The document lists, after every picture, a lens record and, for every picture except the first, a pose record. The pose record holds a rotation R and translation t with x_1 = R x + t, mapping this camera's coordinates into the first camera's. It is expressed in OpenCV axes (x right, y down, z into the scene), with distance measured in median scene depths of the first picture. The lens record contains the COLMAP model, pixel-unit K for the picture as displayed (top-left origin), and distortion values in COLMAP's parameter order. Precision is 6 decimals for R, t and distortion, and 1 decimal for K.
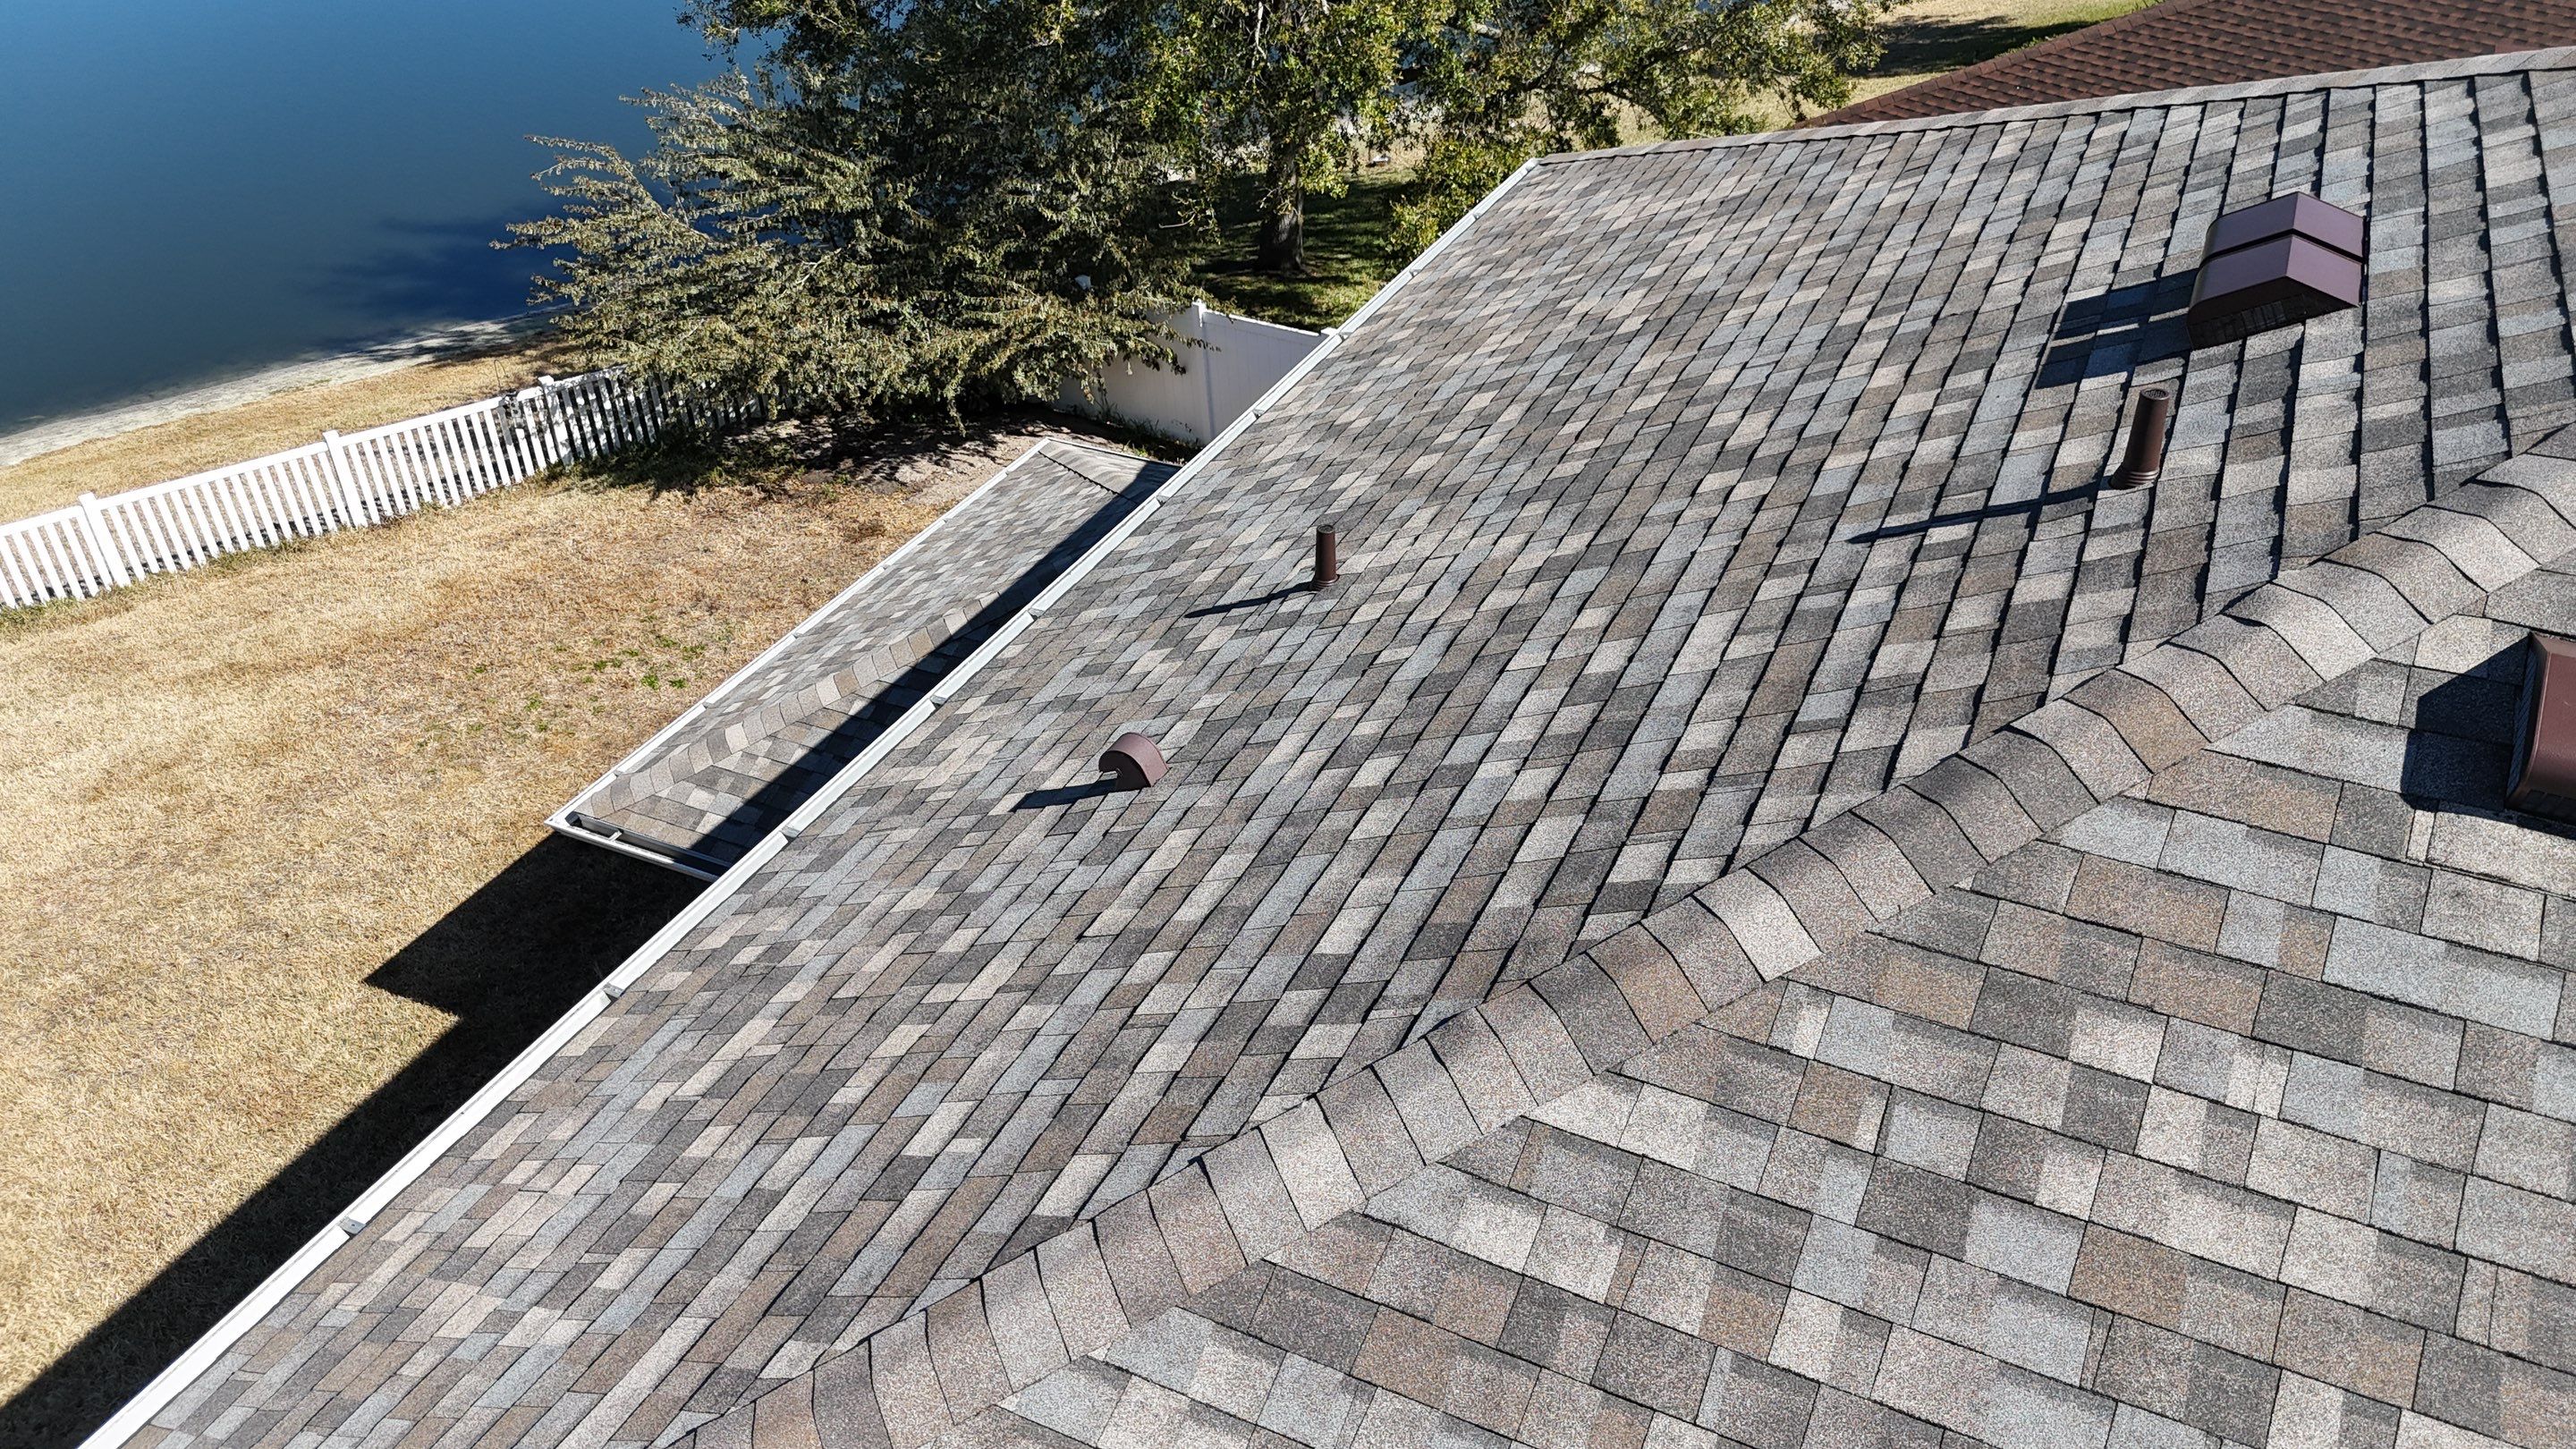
lens RADIAL K [[1903.7, 0, 1277.9], [0, 1903.7, 727.8], [0, 0, 1]] dist [0.069674, -0.064285]
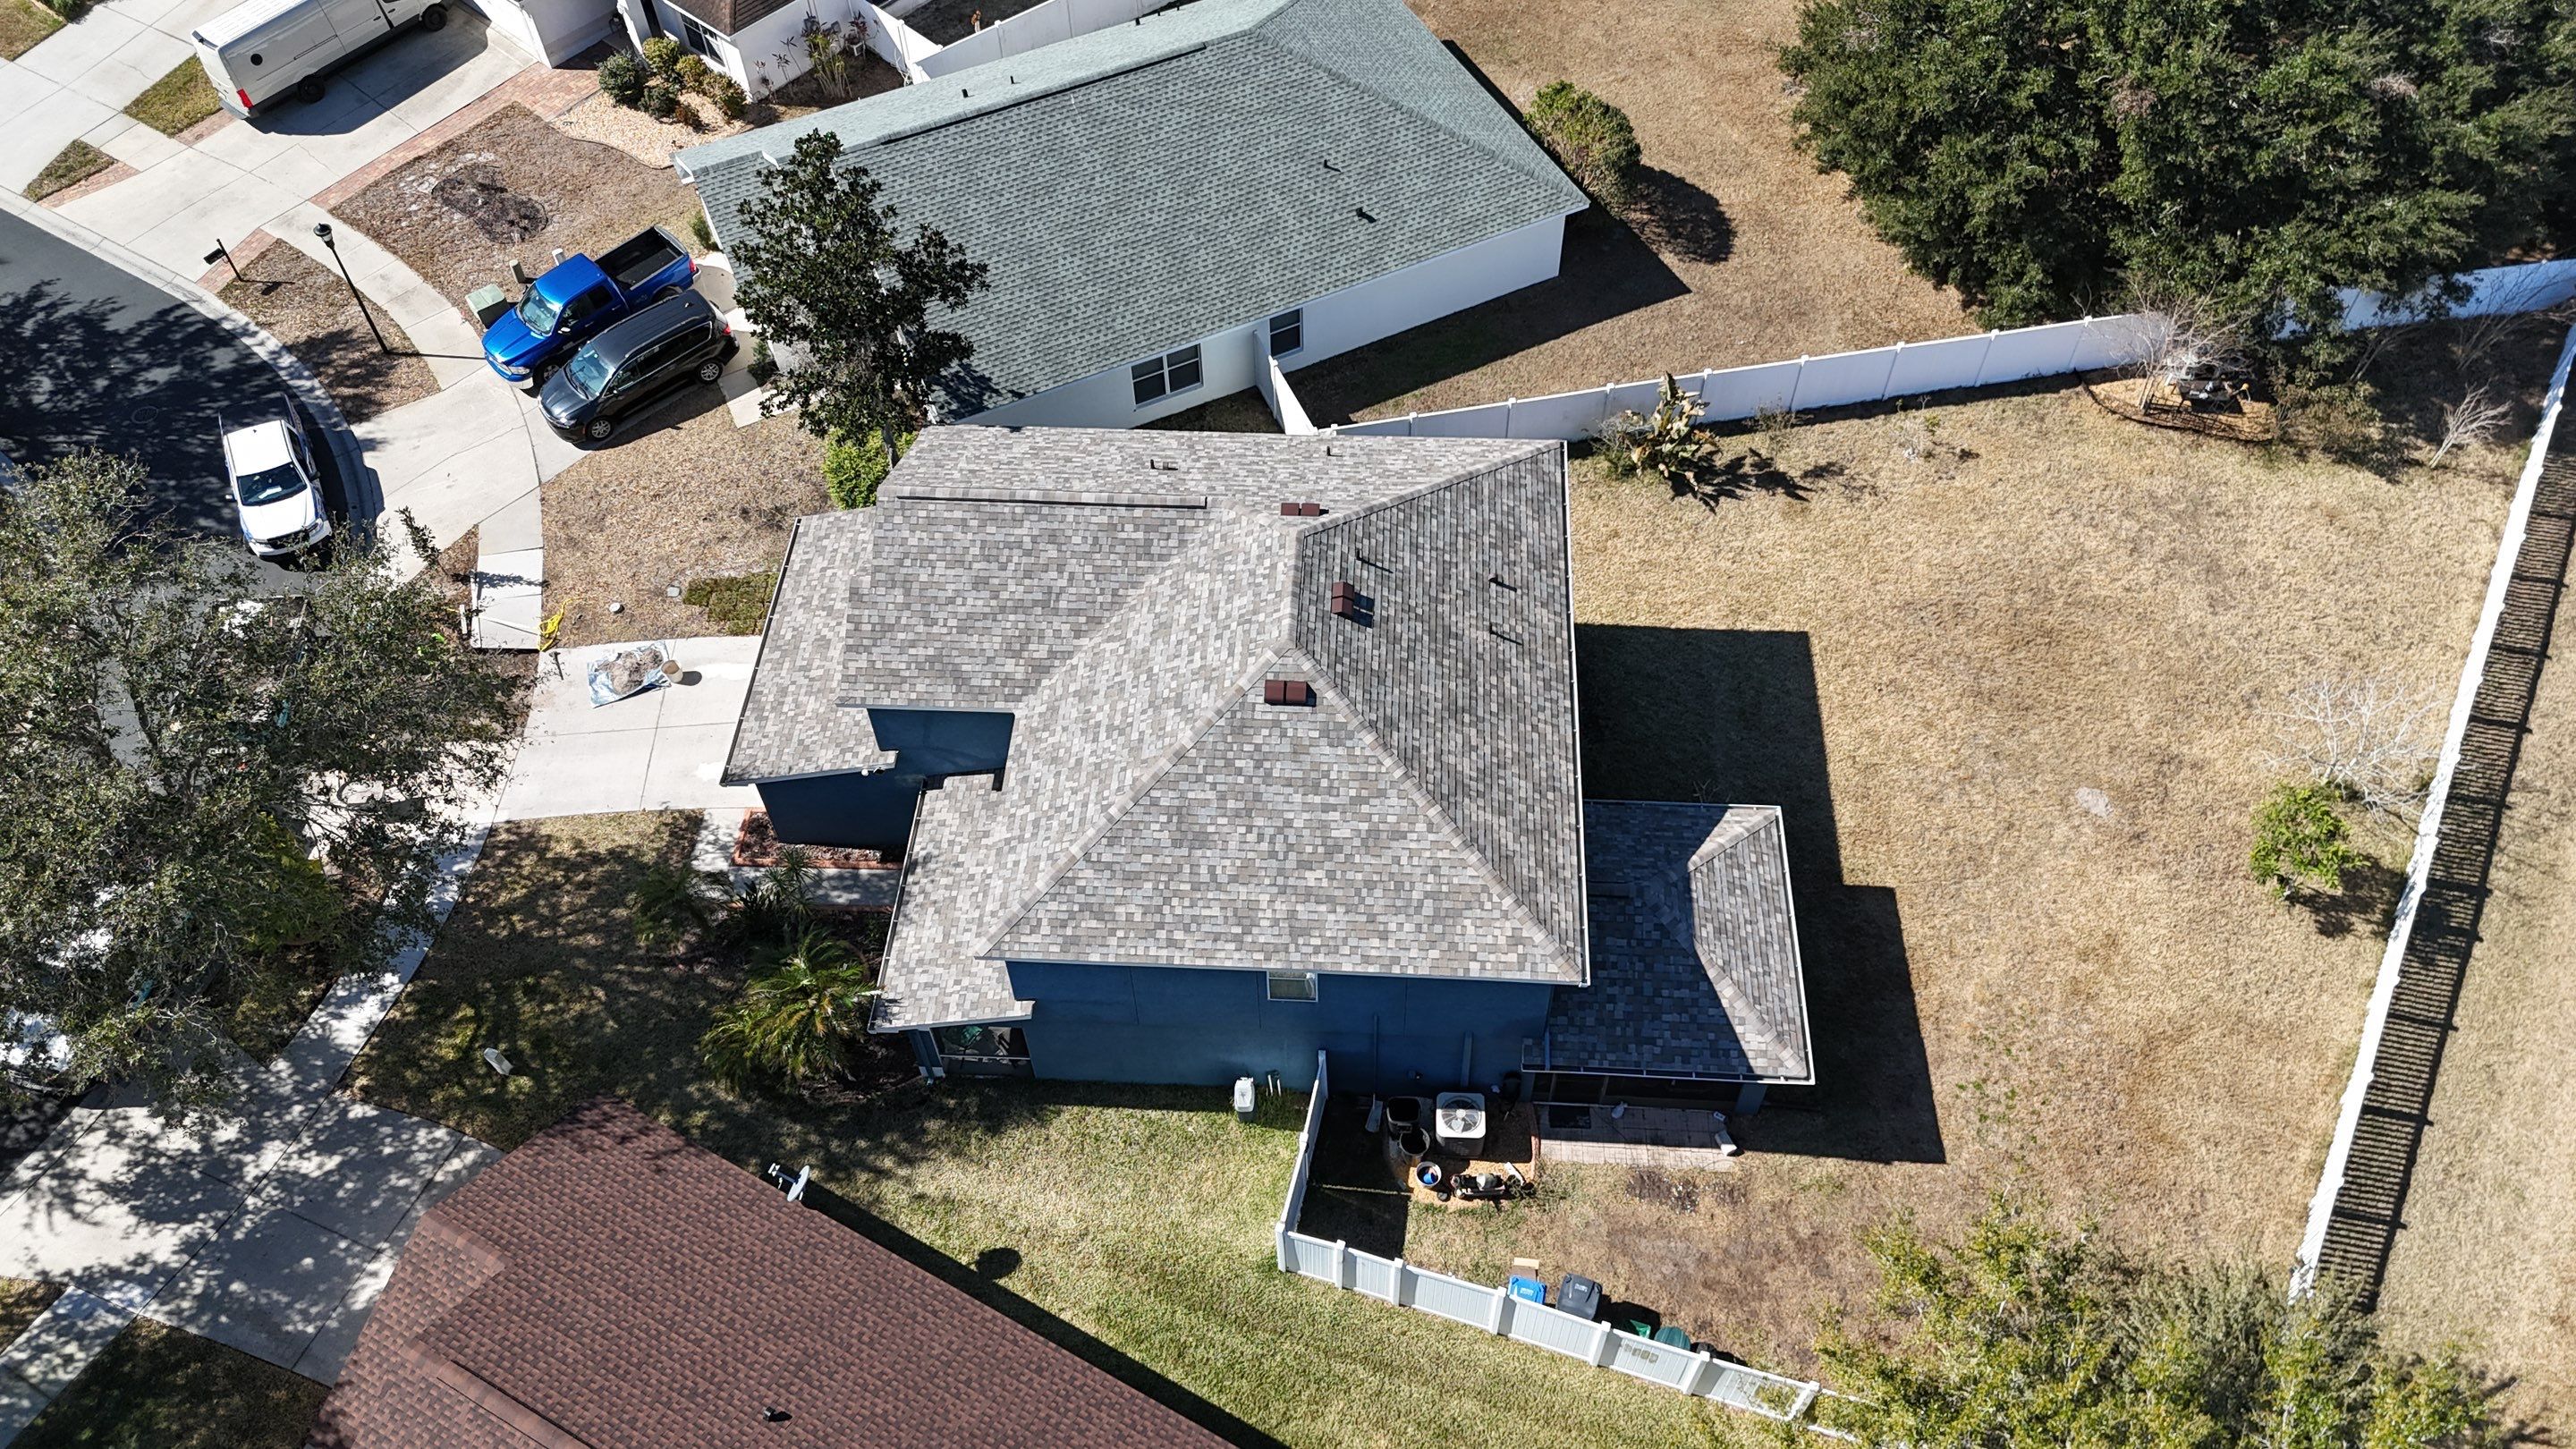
lens RADIAL K [[1903.7, 0, 1277.0], [0, 1903.7, 706.7], [0, 0, 1]] dist [0.069674, -0.064285]
pose [[-0.924864, 0.322723, -0.201188, 2.808628], [-0.183061, 0.085910, 0.979341, -8.460679], [0.333340, 0.942586, -0.020377, 1.858876]]
